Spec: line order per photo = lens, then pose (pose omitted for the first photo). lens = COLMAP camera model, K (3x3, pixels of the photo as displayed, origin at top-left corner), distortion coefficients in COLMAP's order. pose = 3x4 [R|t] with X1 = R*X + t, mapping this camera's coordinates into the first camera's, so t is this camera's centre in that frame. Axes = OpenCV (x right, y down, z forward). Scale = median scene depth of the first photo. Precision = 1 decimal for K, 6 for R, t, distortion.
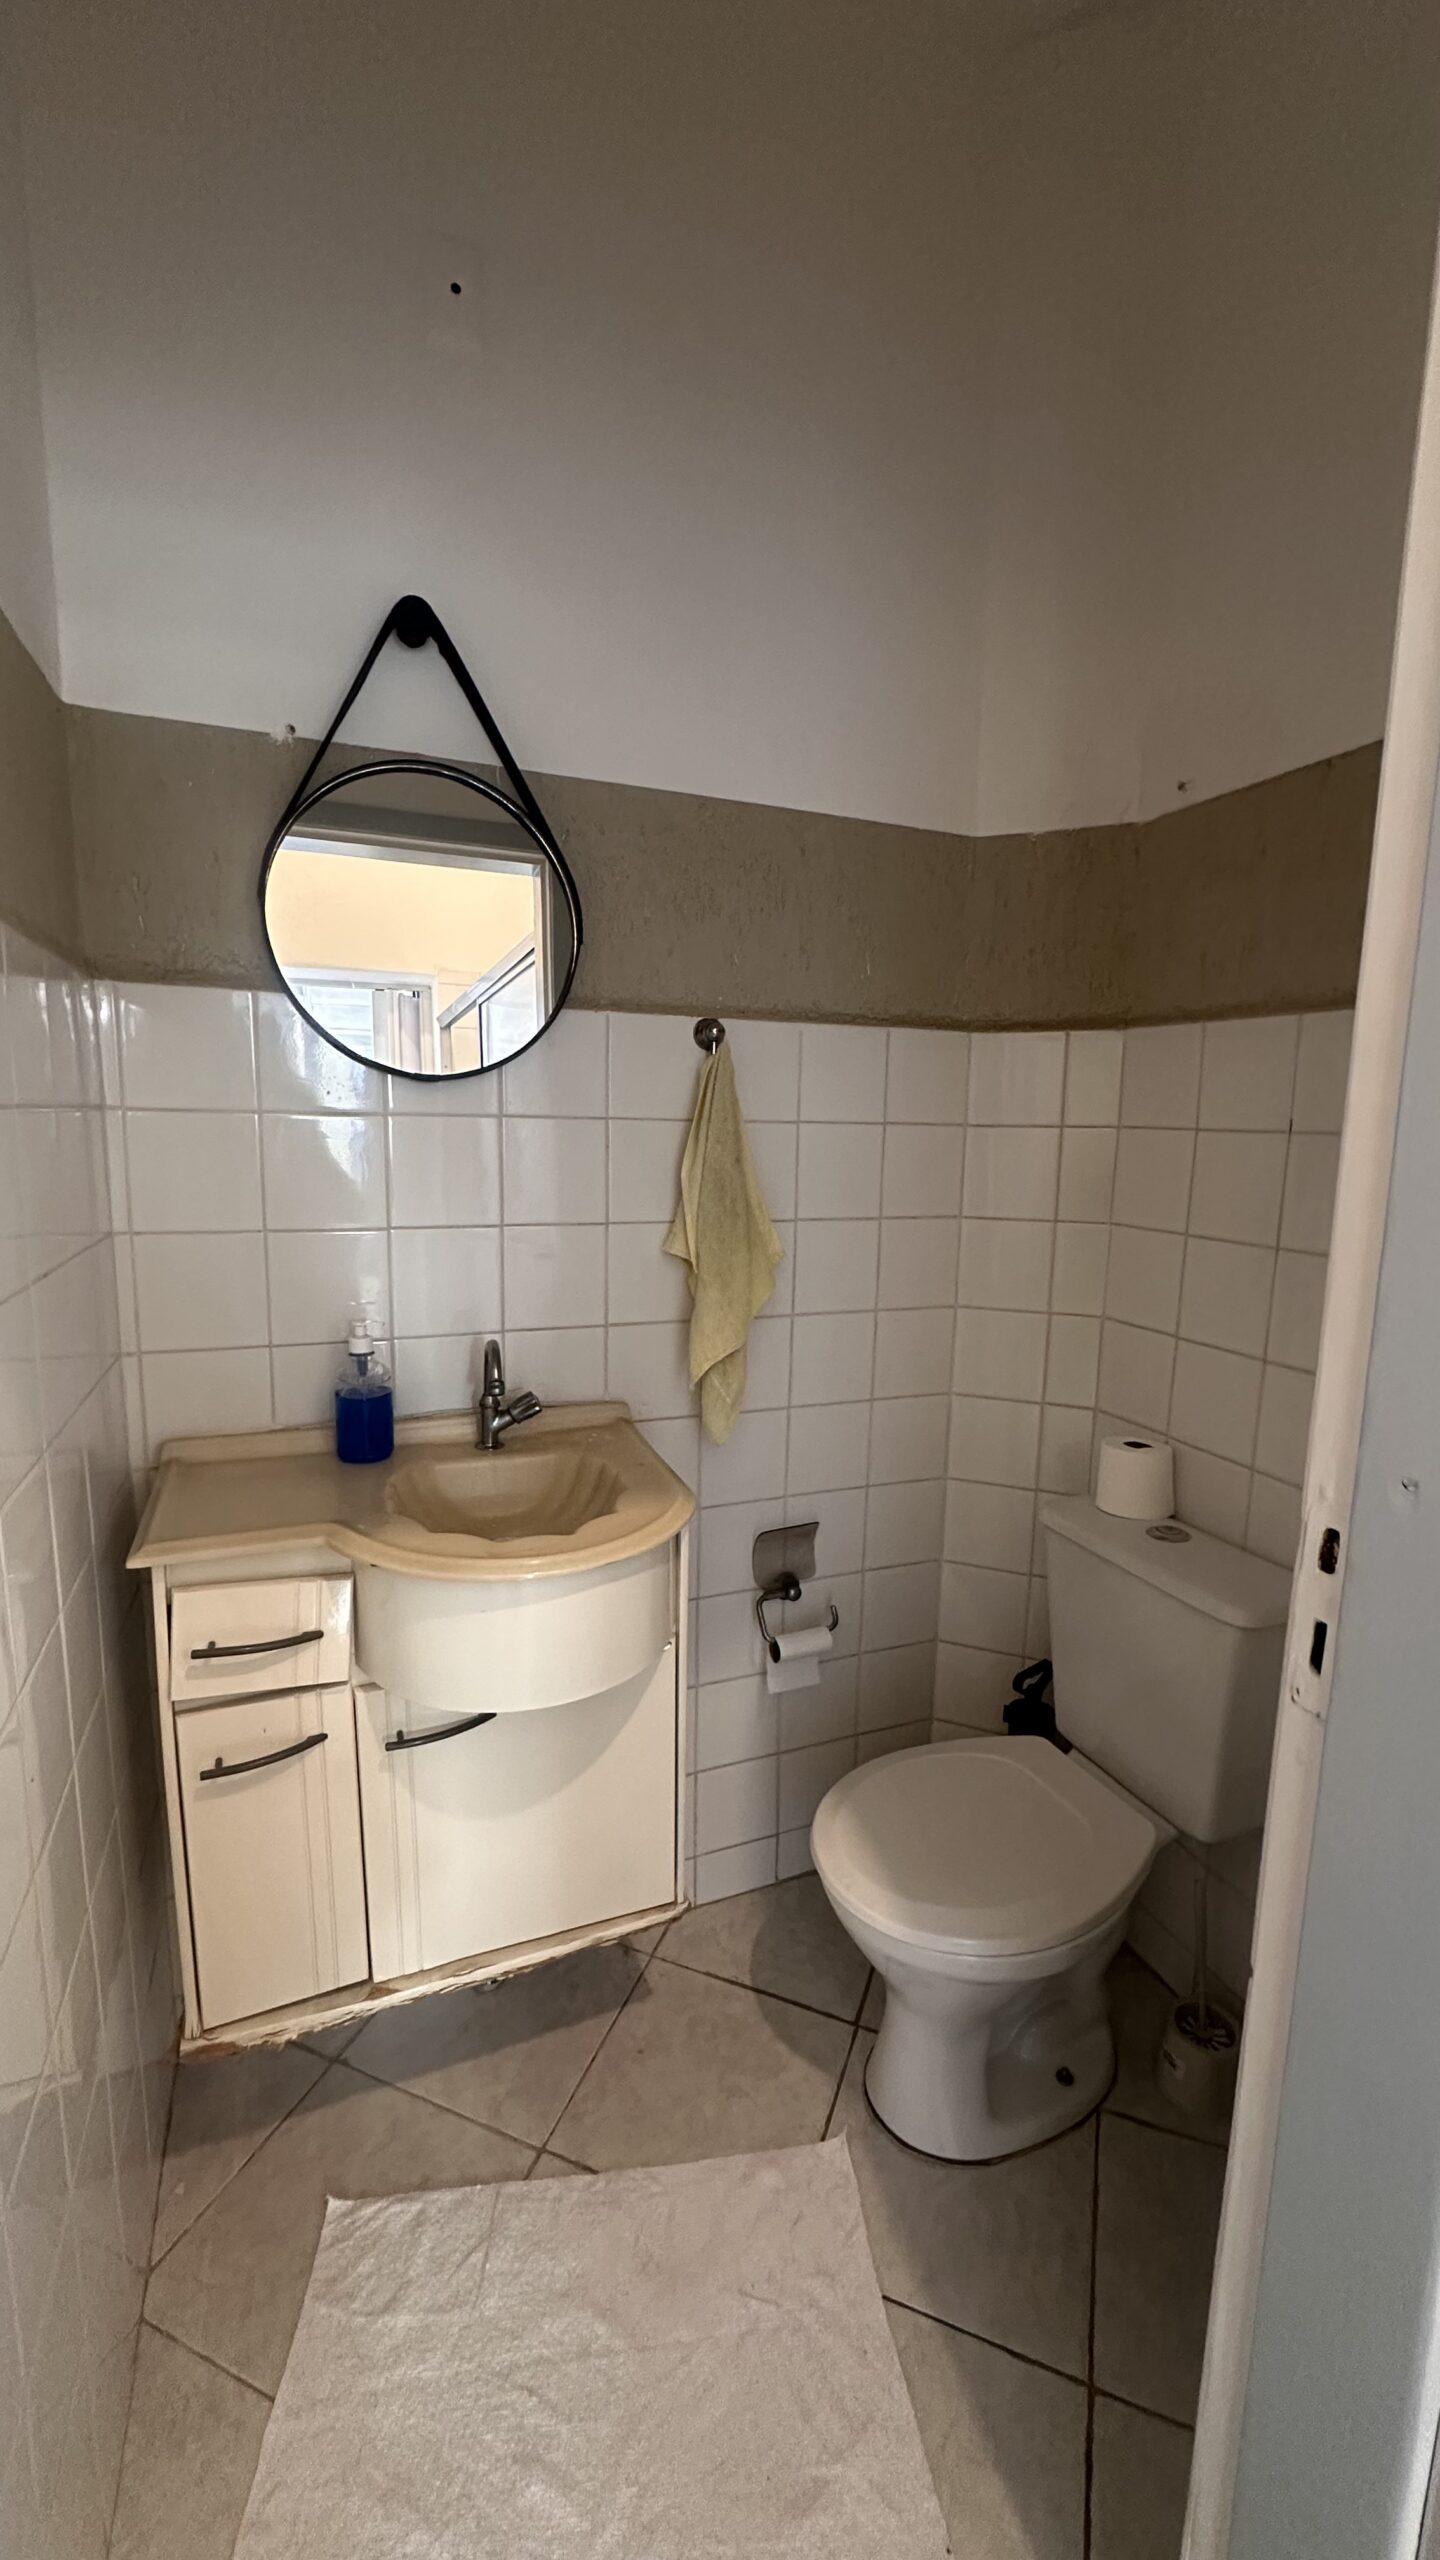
lens RADIAL K [[1012.8, 0, 720.0], [0, 1012.8, 1280.0], [0, 0, 1]] dist [-0.005152, -0.000055]
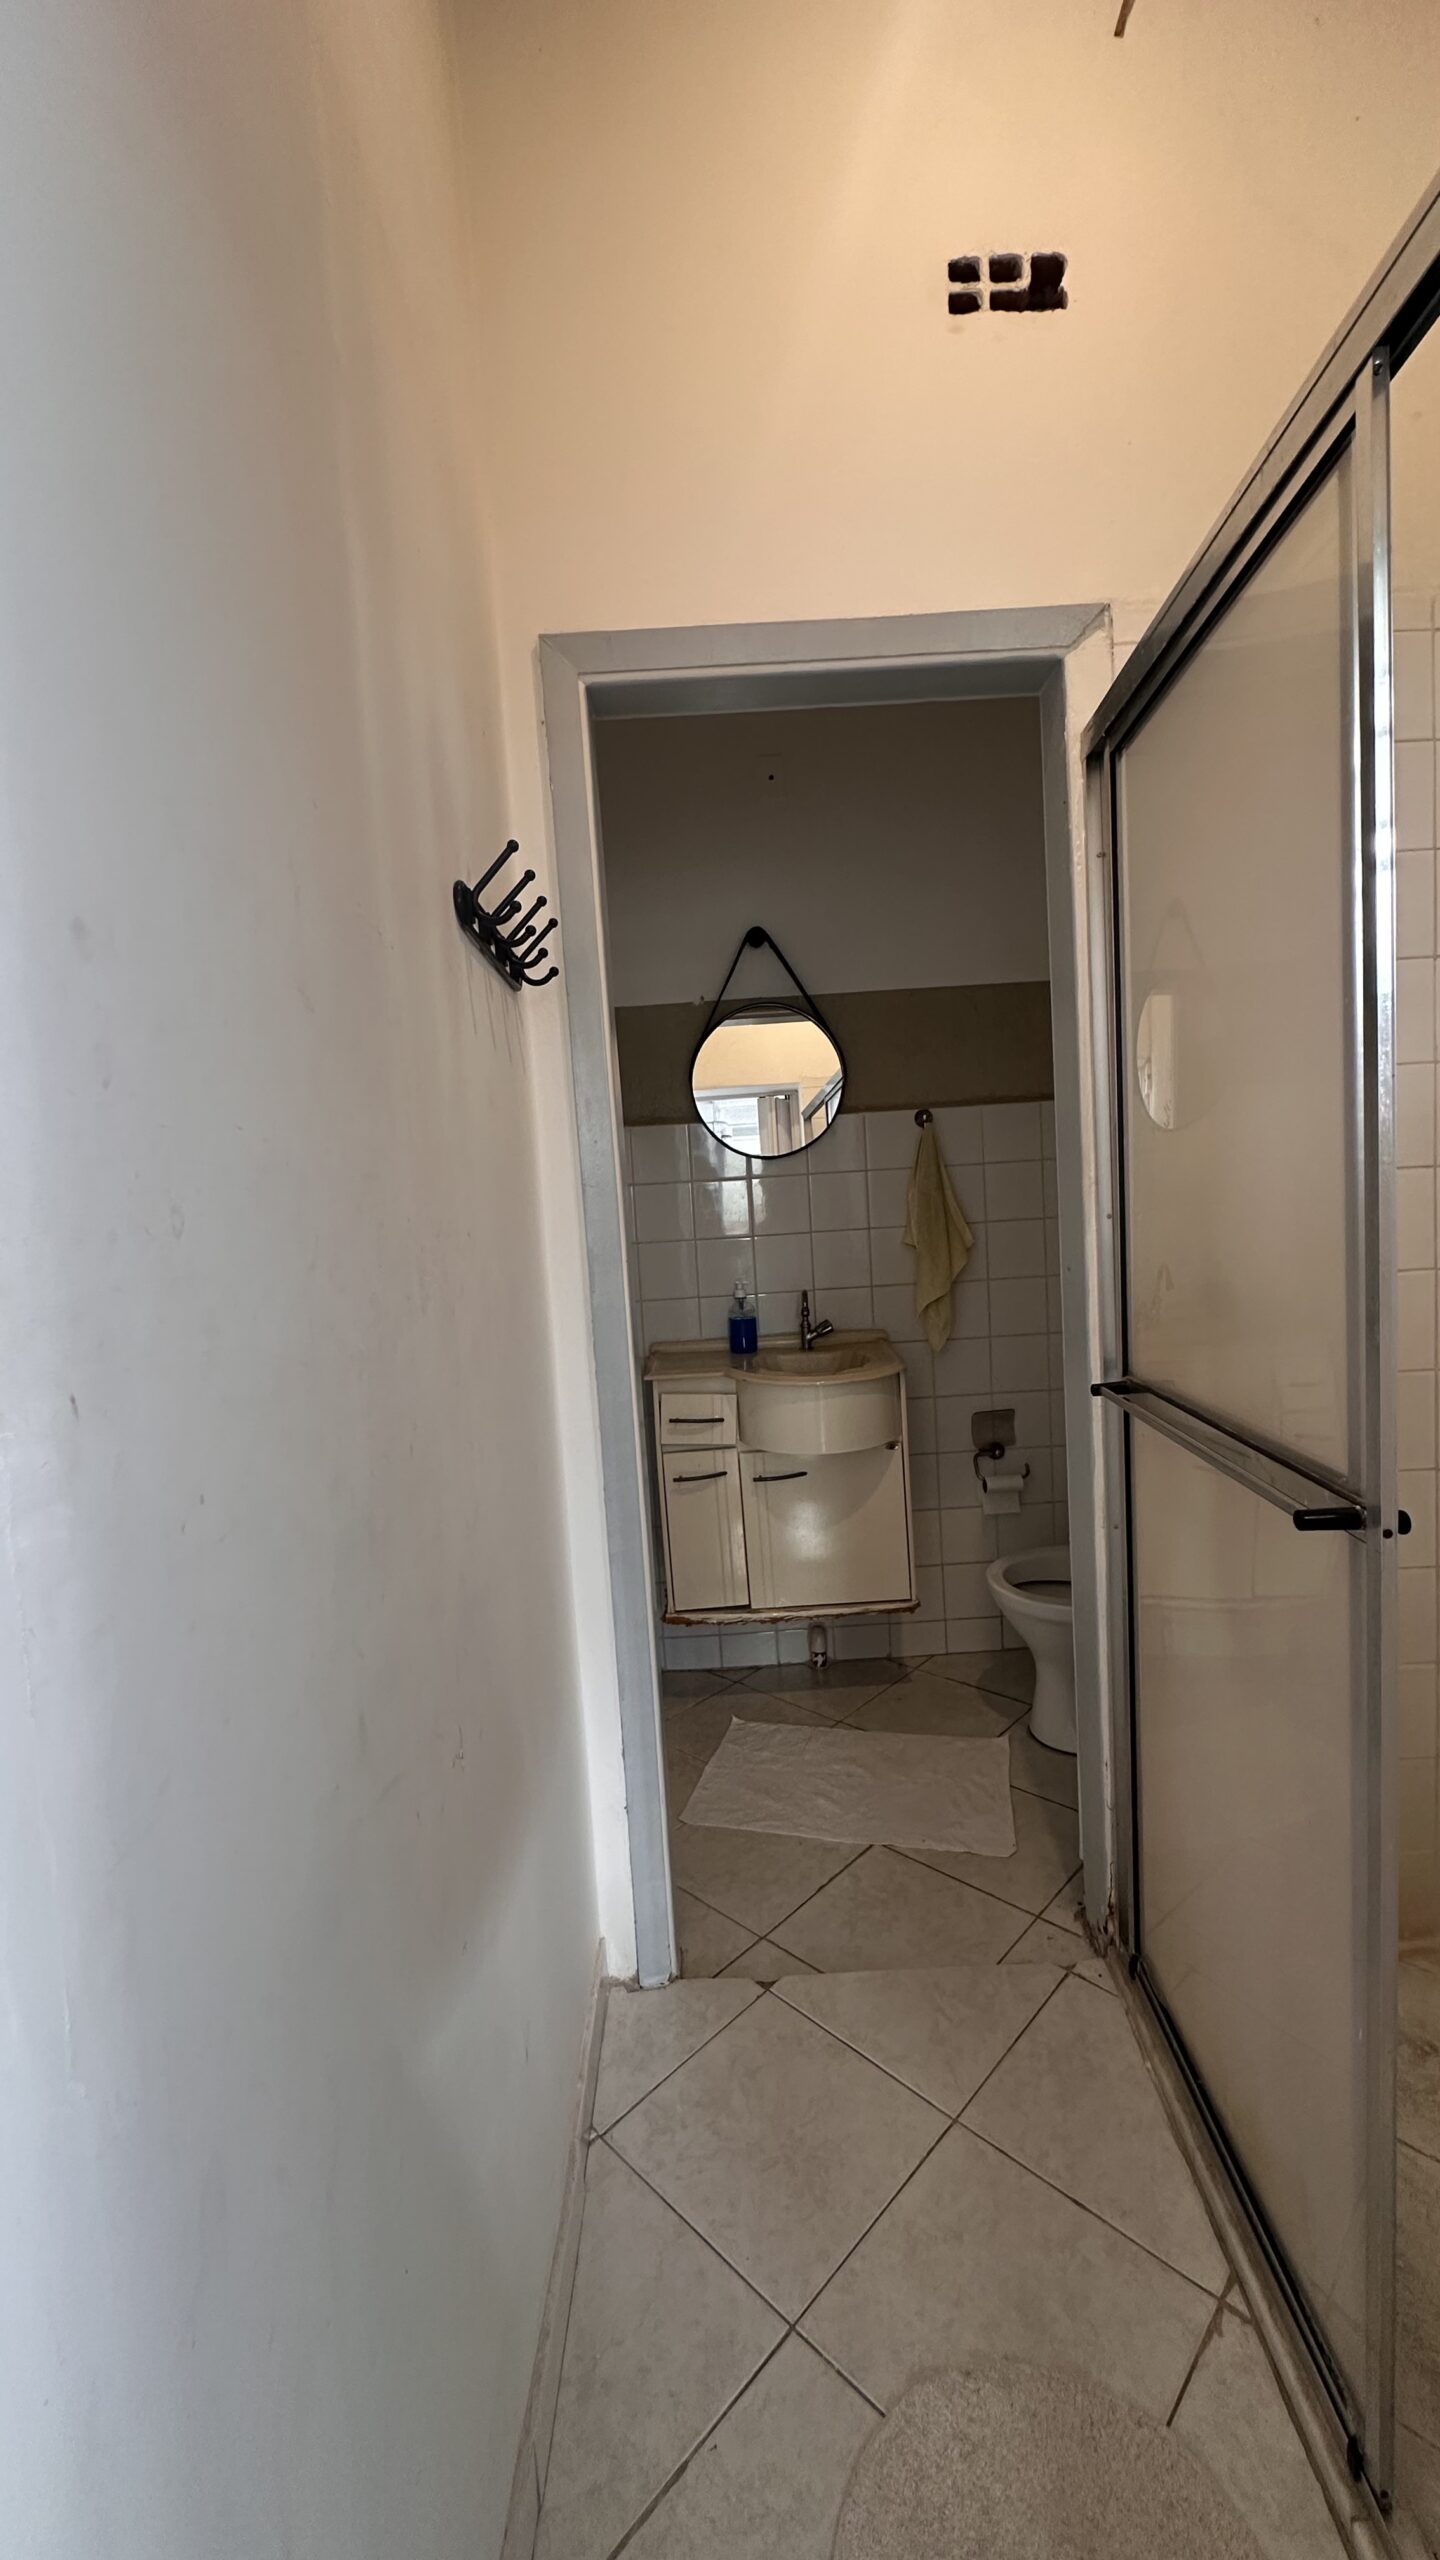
lens RADIAL K [[1012.8, 0, 720.0], [0, 1012.8, 1280.0], [0, 0, 1]] dist [-0.005152, -0.000055]
pose [[0.925297, -0.044763, -0.376593, 0.339384], [0.019181, 0.997263, -0.071410, 0.170526], [0.378759, 0.058851, 0.923622, -0.809214]]
